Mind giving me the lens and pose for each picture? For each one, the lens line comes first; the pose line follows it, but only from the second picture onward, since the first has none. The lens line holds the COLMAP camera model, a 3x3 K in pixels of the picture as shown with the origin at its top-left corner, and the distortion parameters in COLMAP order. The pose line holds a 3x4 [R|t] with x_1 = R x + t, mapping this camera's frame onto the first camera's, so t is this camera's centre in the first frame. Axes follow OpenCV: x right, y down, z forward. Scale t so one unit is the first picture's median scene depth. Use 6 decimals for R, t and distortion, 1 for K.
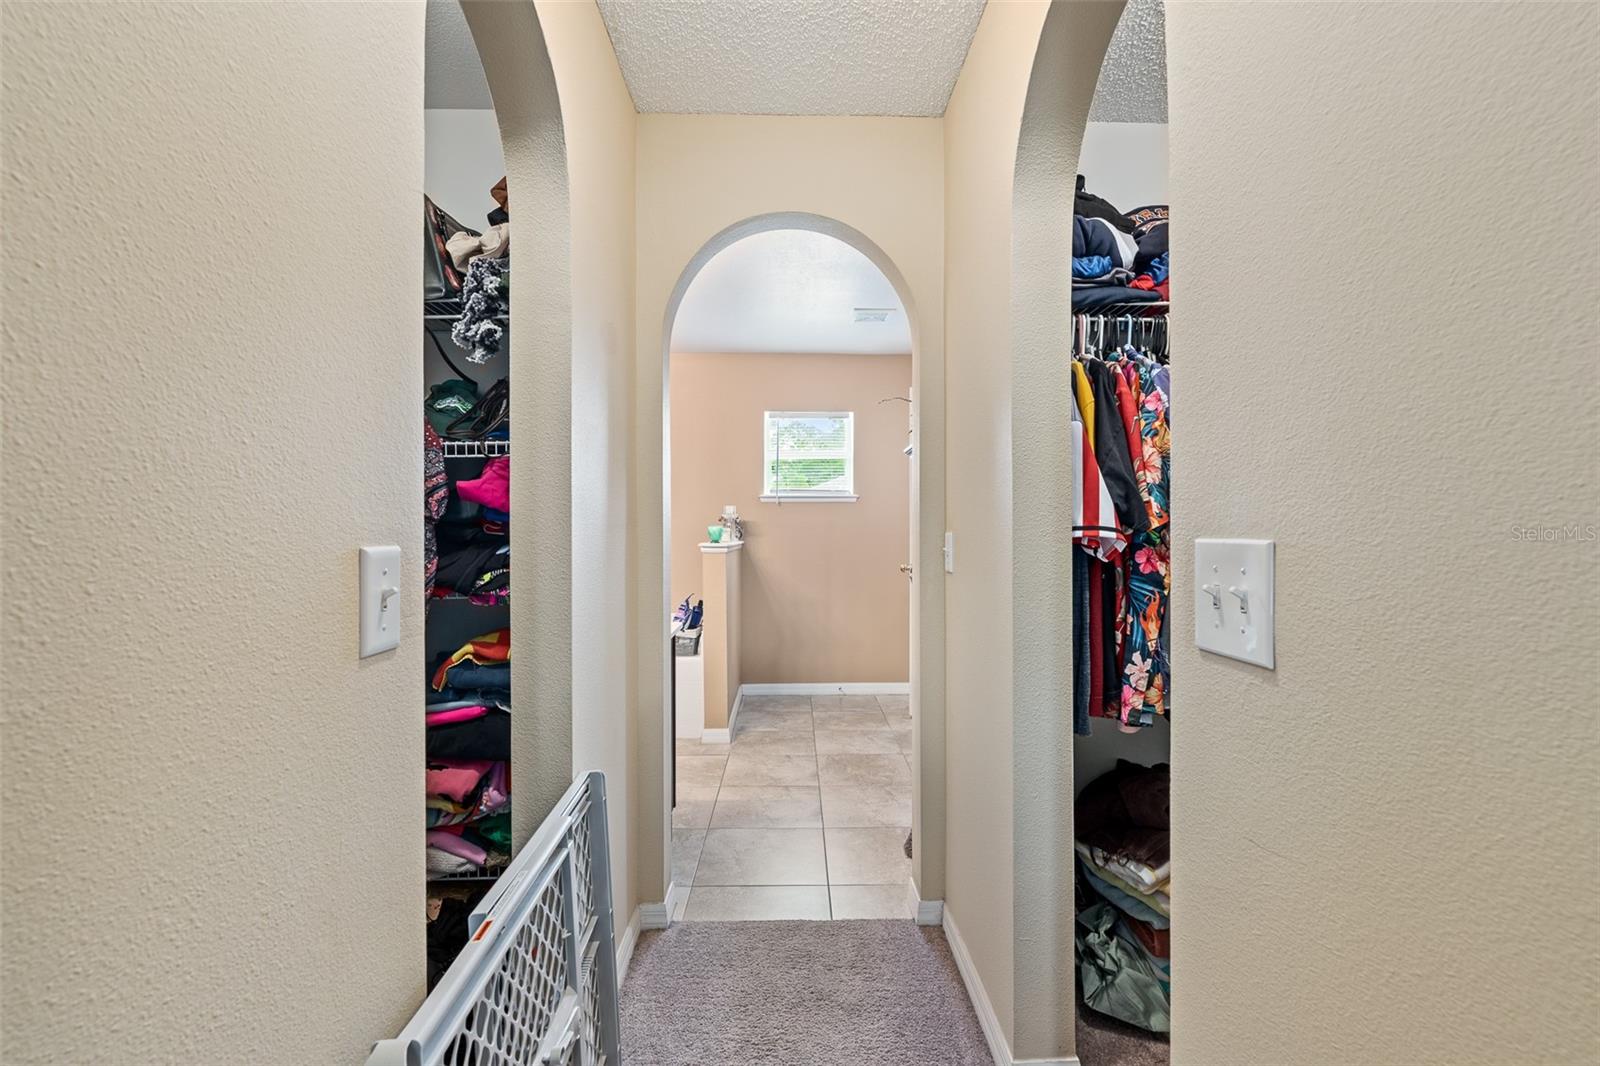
lens RADIAL K [[723.1, 0, 806.6], [0, 723.1, 535.1], [0, 0, 1]] dist [-0.003445, 0.001955]
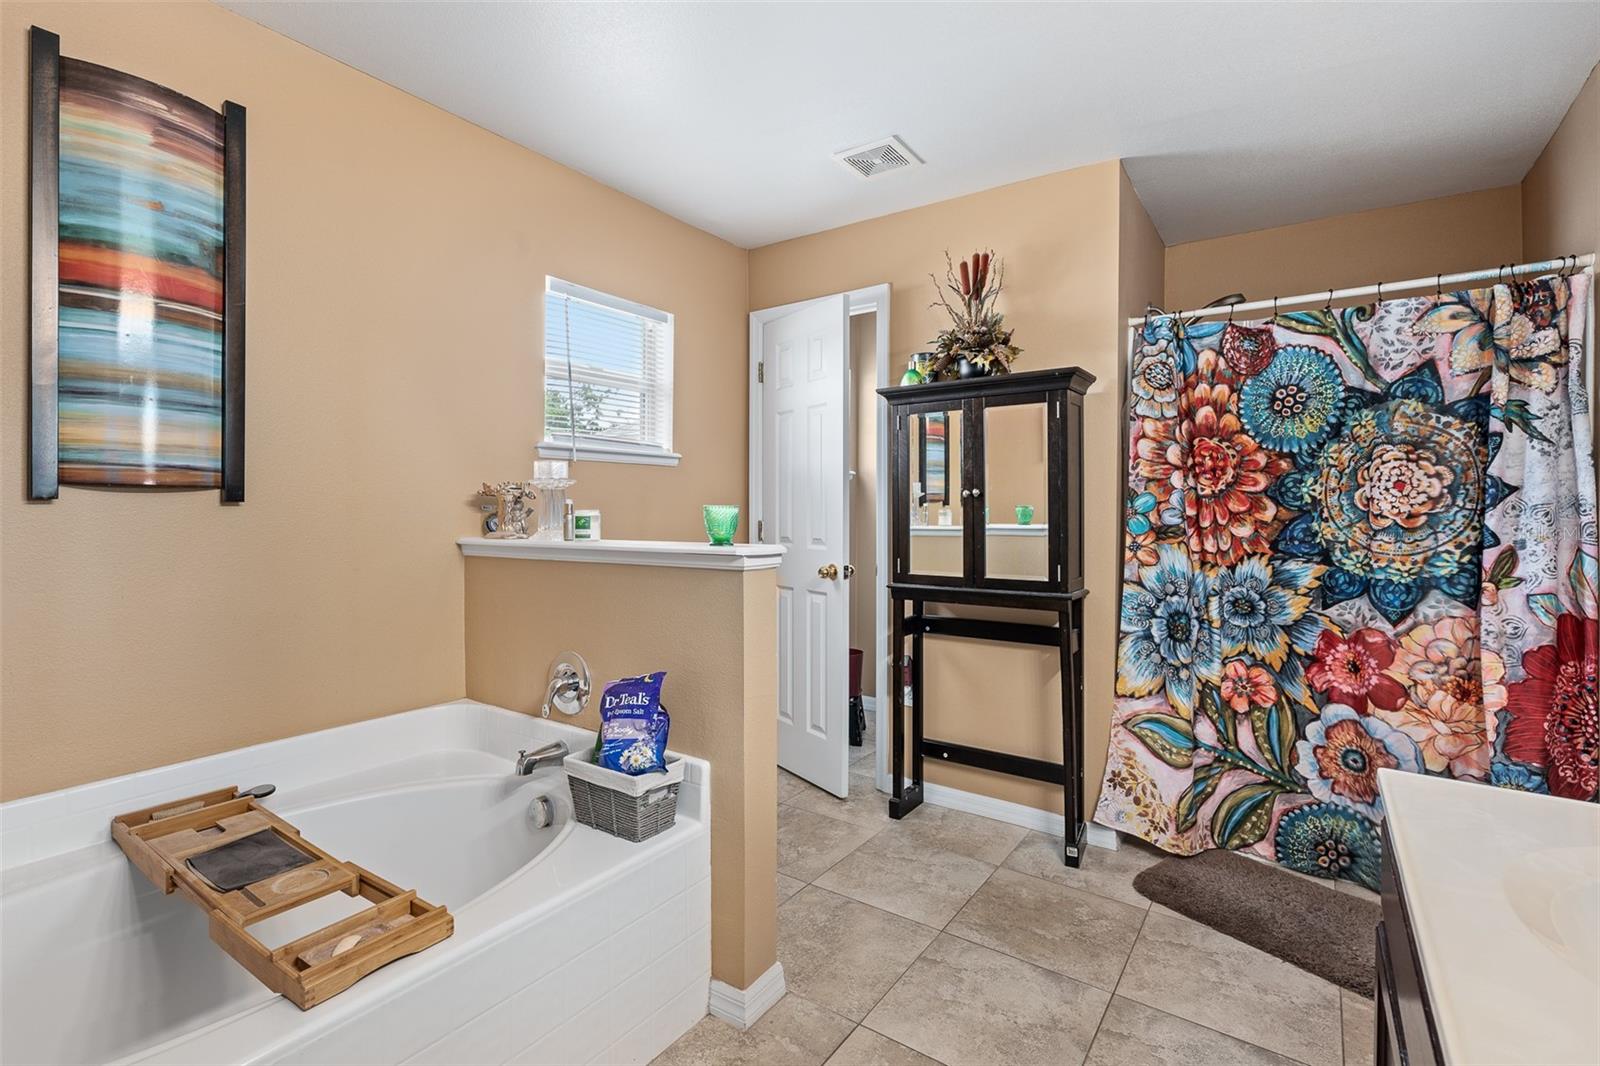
lens RADIAL K [[735.9, 0, 796.6], [0, 735.9, 507.3], [0, 0, 1]] dist [-0.001276, 0.000234]
pose [[0.593123, -0.001854, 0.805109, -0.507061], [0.001993, 0.999998, 0.000834, -0.015507], [-0.805109, 0.001110, 0.593126, 0.777150]]
